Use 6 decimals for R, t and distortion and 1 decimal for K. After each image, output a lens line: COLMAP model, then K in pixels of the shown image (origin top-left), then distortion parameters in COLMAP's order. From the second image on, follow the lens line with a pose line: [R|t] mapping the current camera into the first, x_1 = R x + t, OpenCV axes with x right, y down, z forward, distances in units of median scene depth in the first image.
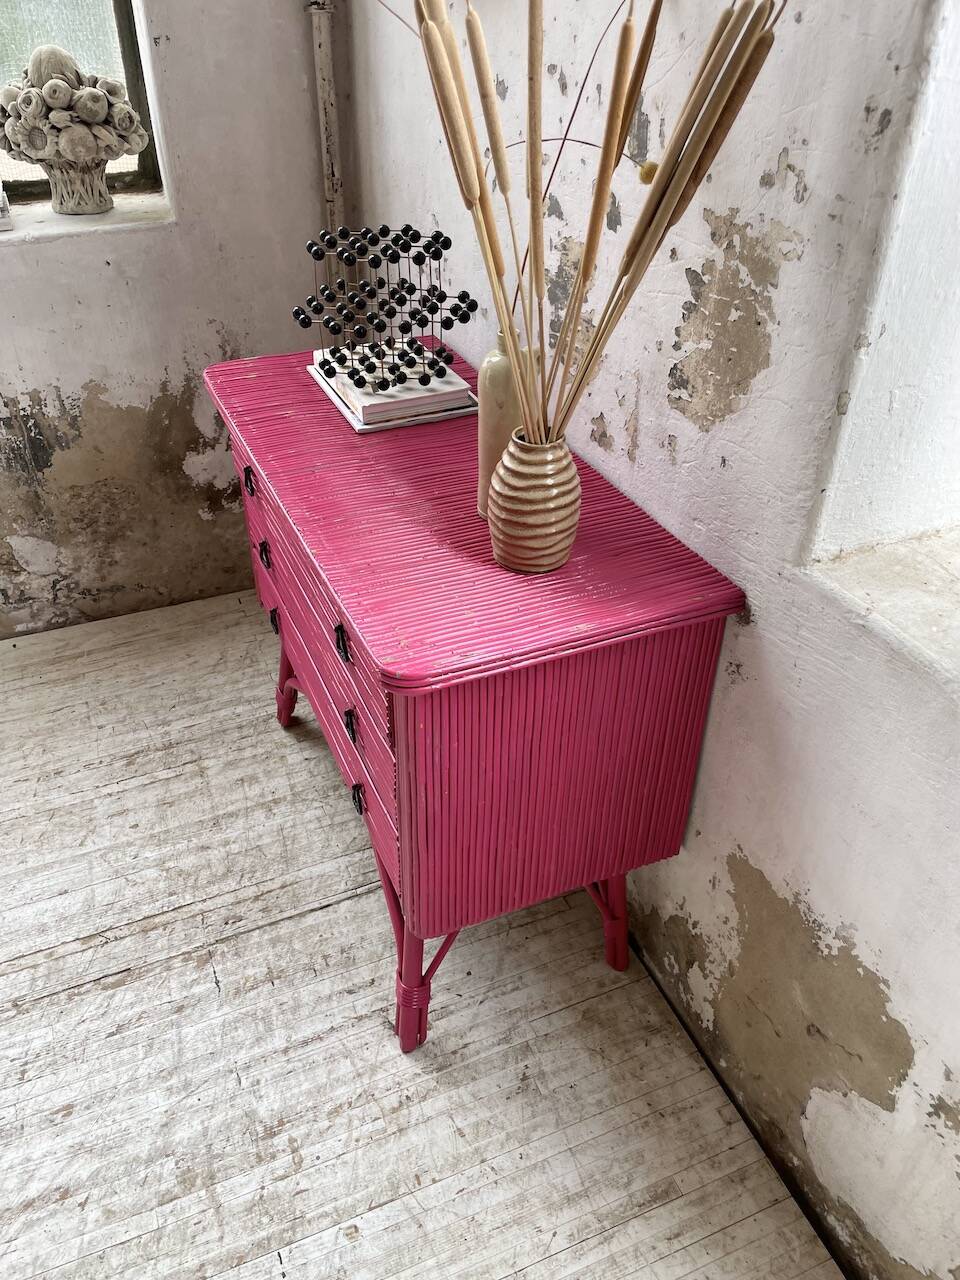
lens RADIAL K [[970.4, 0, 465.4], [0, 970.4, 647.2], [0, 0, 1]] dist [0.079873, -0.118824]
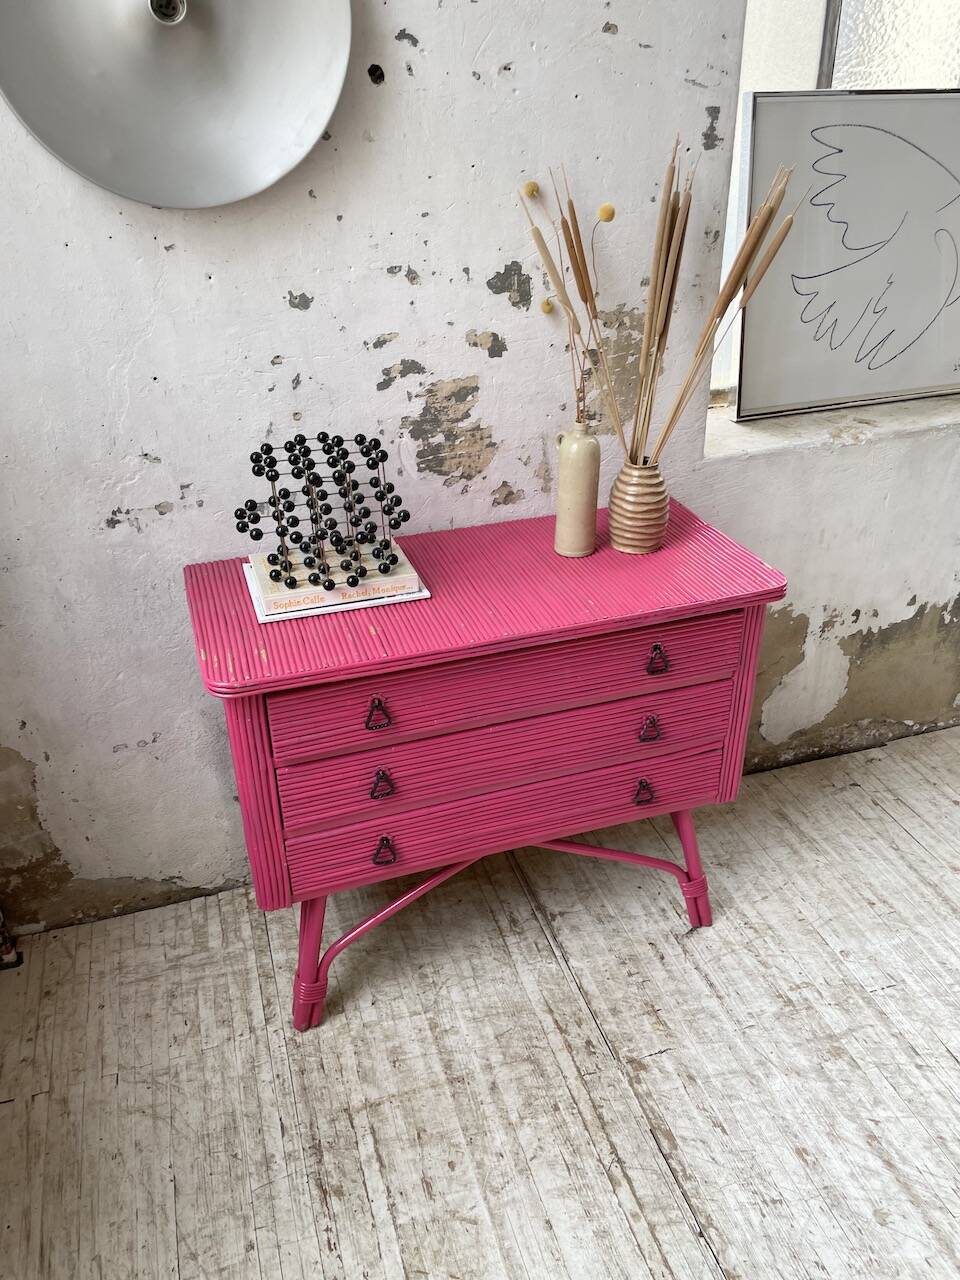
lens RADIAL K [[974.9, 0, 493.4], [0, 974.9, 649.9], [0, 0, 1]] dist [0.082772, -0.117921]
pose [[0.075572, -0.498307, 0.863701, -0.989948], [0.598329, 0.715575, 0.360494, -0.485863], [-0.797679, 0.489534, 0.352229, 0.539722]]
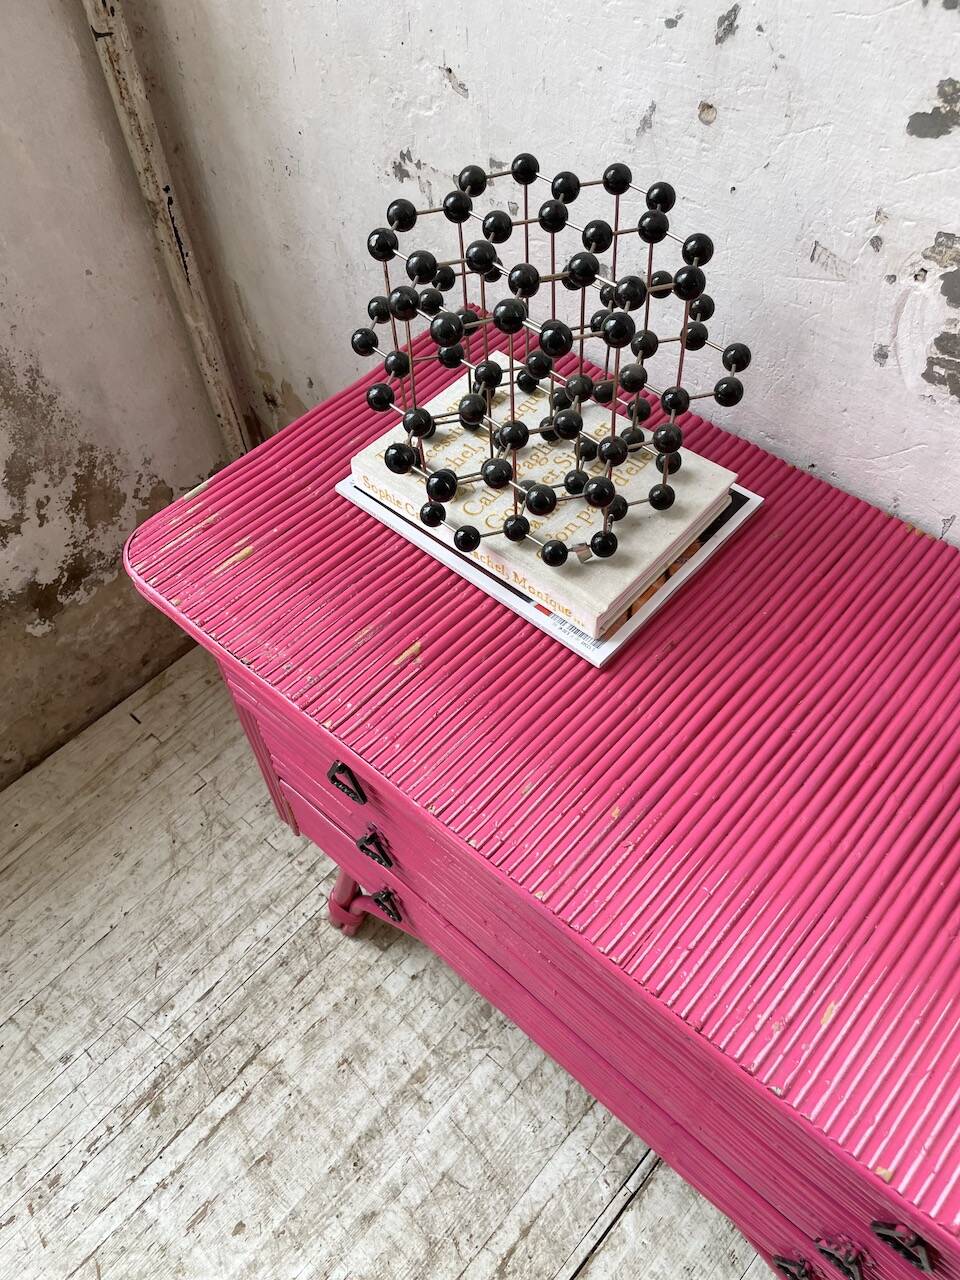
lens RADIAL K [[978.0, 0, 488.3], [0, 978.0, 651.1], [0, 0, 1]] dist [0.079415, -0.115331]
pose [[0.903905, -0.358108, 0.233911, -0.246524], [0.273989, 0.904696, 0.326275, -0.366346], [-0.328460, -0.230833, 0.915877, 0.533646]]
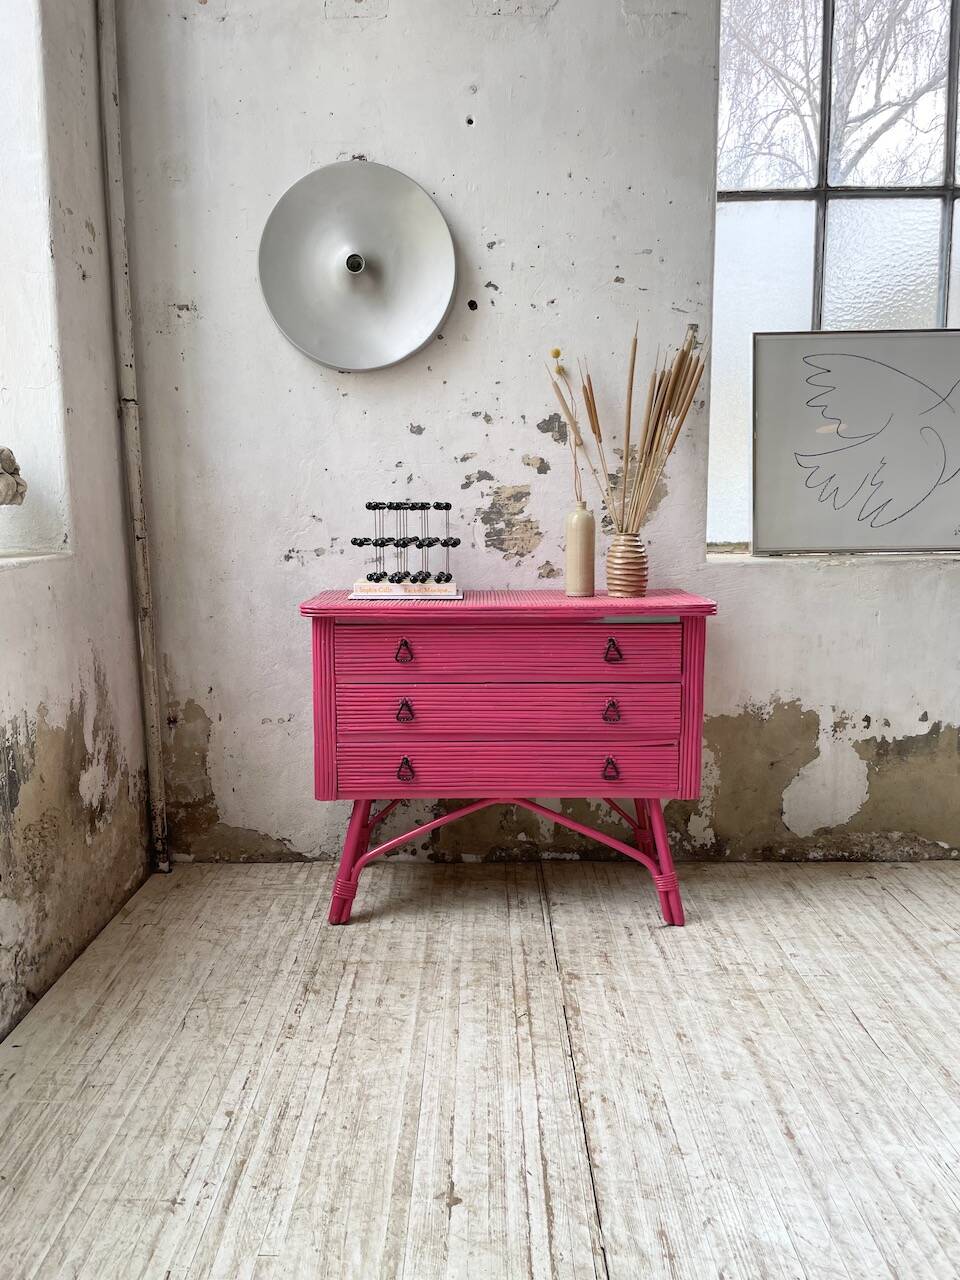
lens RADIAL K [[977.2, 0, 477.1], [0, 977.2, 643.6], [0, 0, 1]] dist [0.084461, -0.119665]
pose [[0.385891, -0.132023, 0.913049, -1.459078], [0.550276, 0.827309, -0.112944, 0.035264], [-0.740462, 0.546013, 0.391900, 0.357271]]
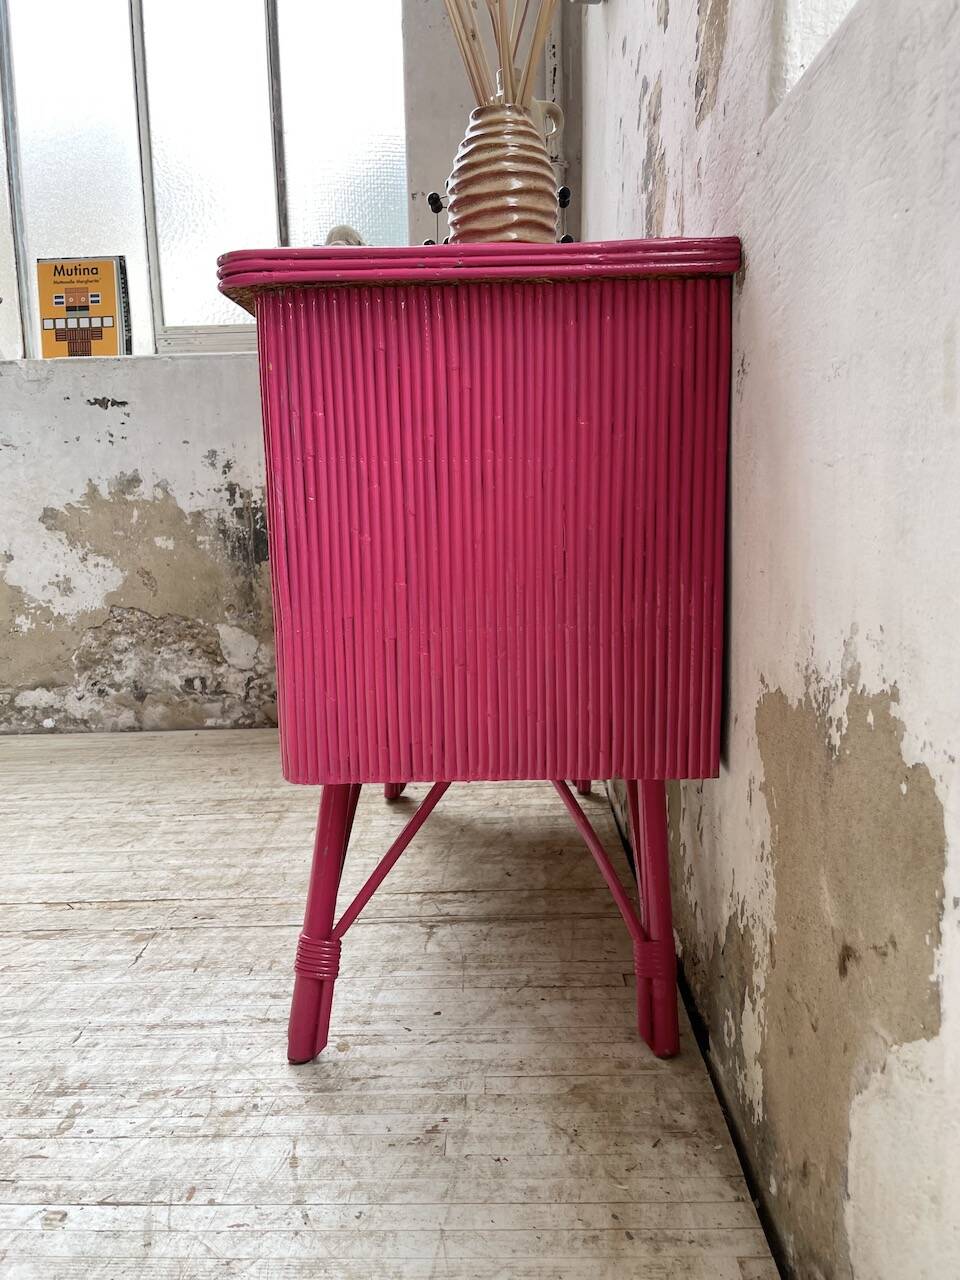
lens RADIAL K [[971.7, 0, 466.8], [0, 971.7, 636.9], [0, 0, 1]] dist [0.079522, -0.119498]
pose [[0.913052, 0.039329, -0.405941, 0.286055], [-0.218428, 0.887711, -0.405288, 0.374077], [0.344419, 0.458718, 0.819117, 0.338124]]
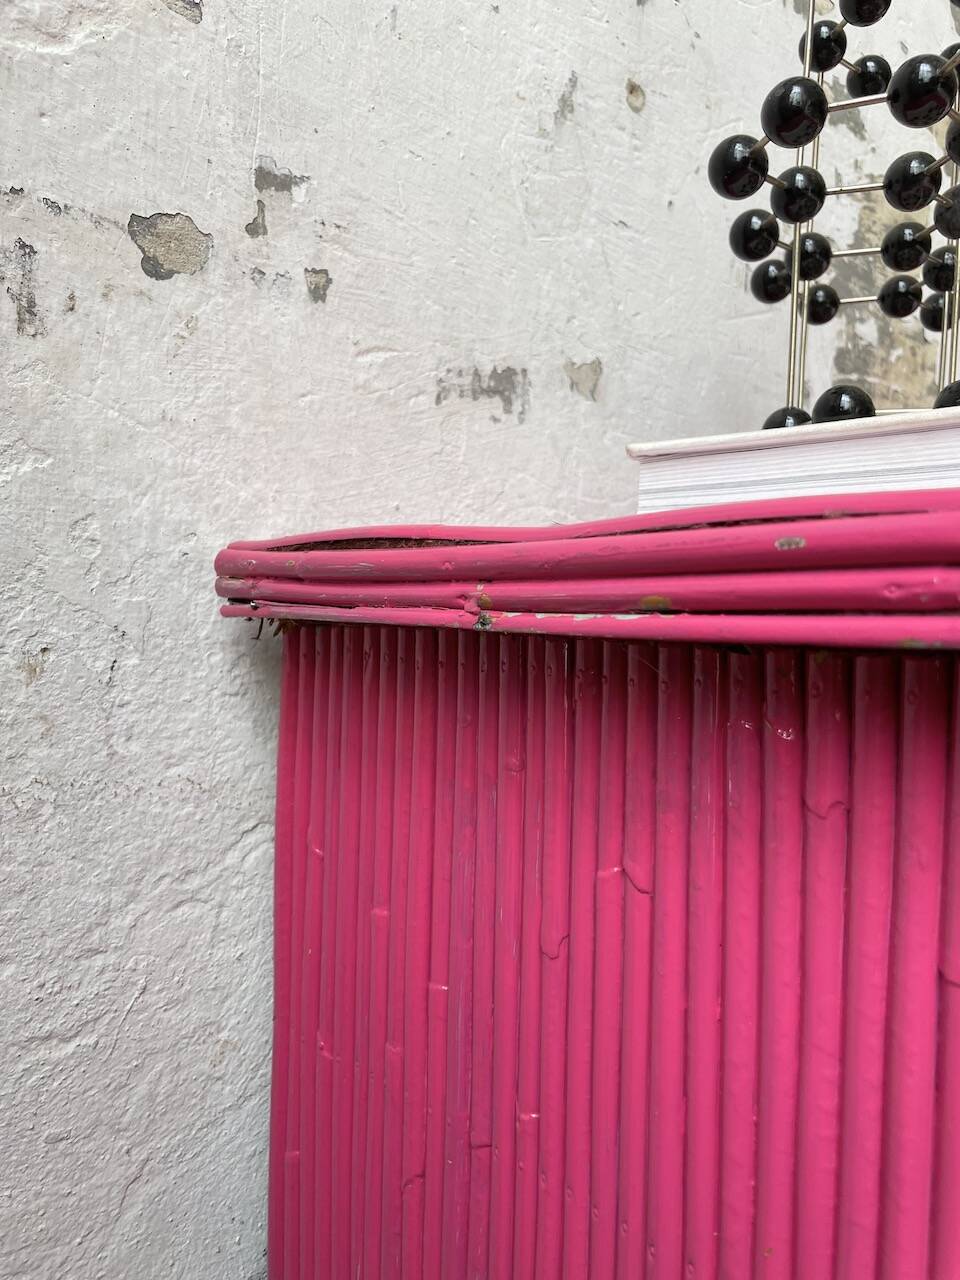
lens RADIAL K [[978.5, 0, 476.5], [0, 978.5, 647.5], [0, 0, 1]] dist [0.082446, -0.121127]
pose [[-0.315913, -0.048362, 0.947555, -0.260205], [0.537678, 0.813728, 0.220792, -0.366665], [-0.781730, 0.579230, -0.231064, 1.165831]]
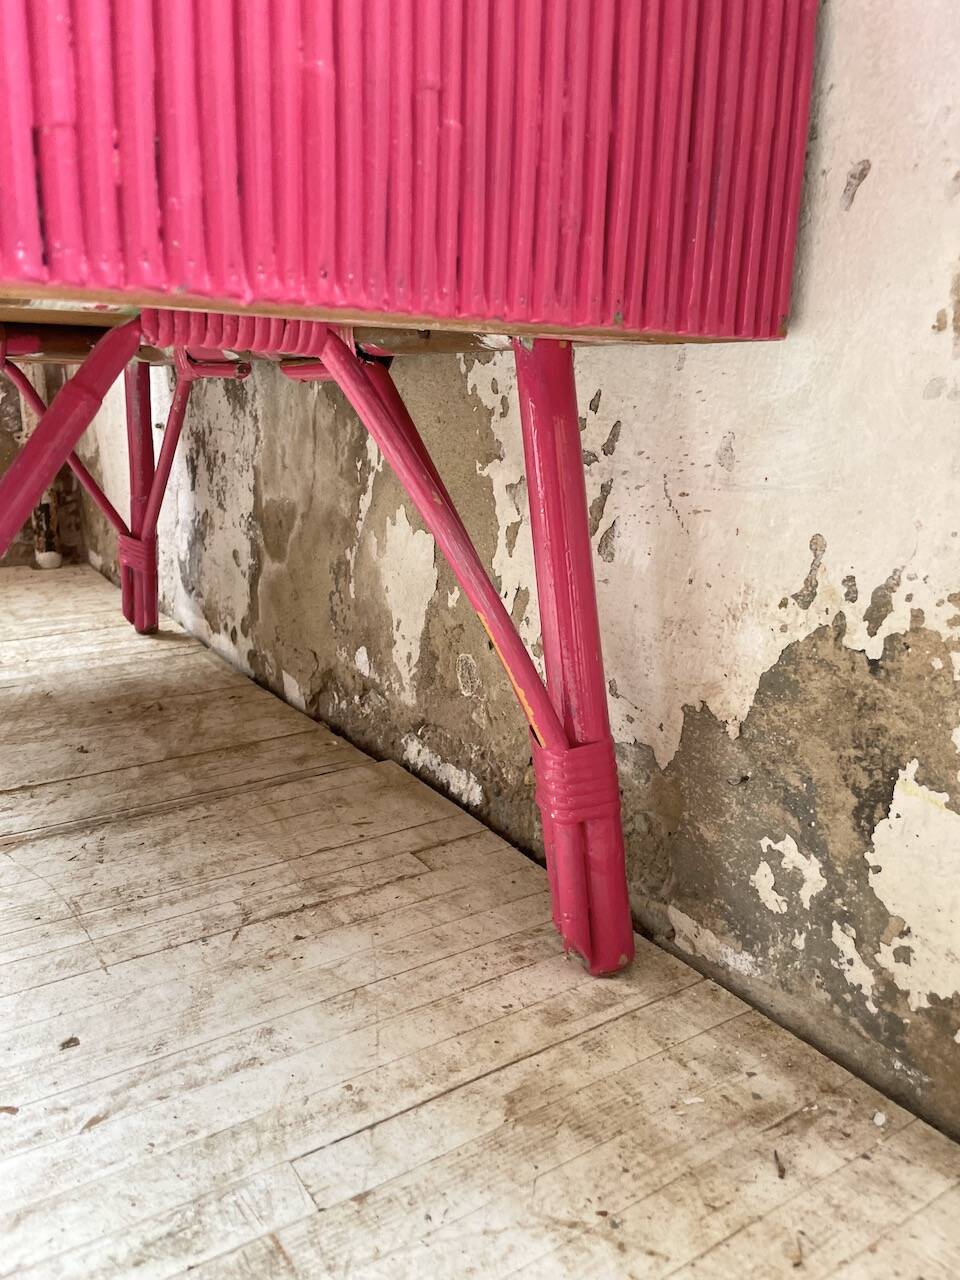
lens RADIAL K [[975.8, 0, 488.7], [0, 975.8, 635.1], [0, 0, 1]] dist [0.092438, -0.135809]
pose [[0.981082, -0.029533, 0.191325, 0.067406], [0.101078, 0.921034, -0.376139, 0.345639], [-0.165108, 0.388362, 0.906595, 0.696225]]
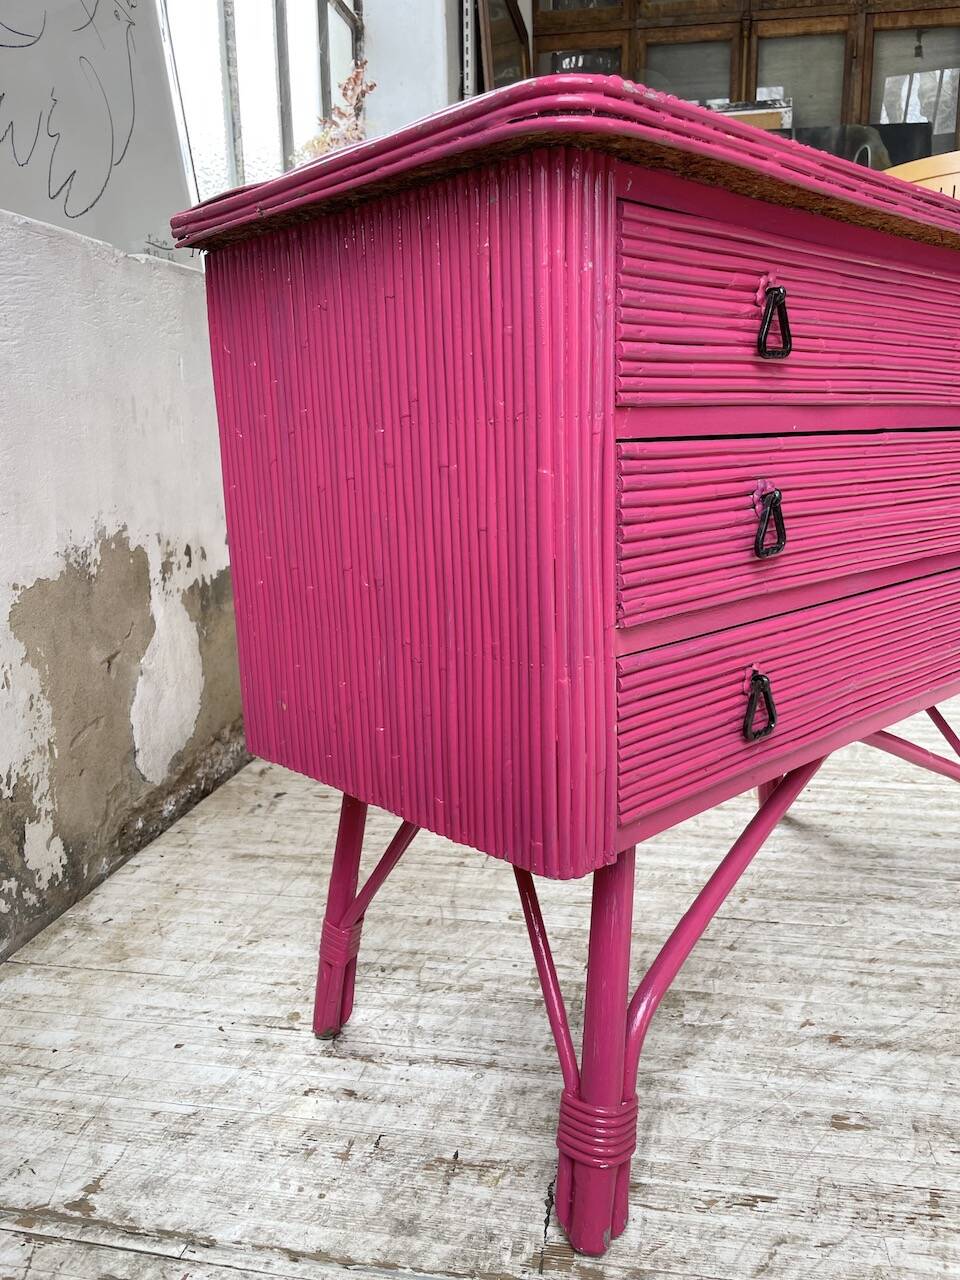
lens RADIAL K [[976.1, 0, 491.1], [0, 976.1, 646.5], [0, 0, 1]] dist [0.084620, -0.120667]
pose [[-0.847382, -0.107412, 0.520006, -0.451081], [0.323002, 0.673018, 0.665370, -0.175470], [-0.421442, 0.731785, -0.535609, 1.069041]]
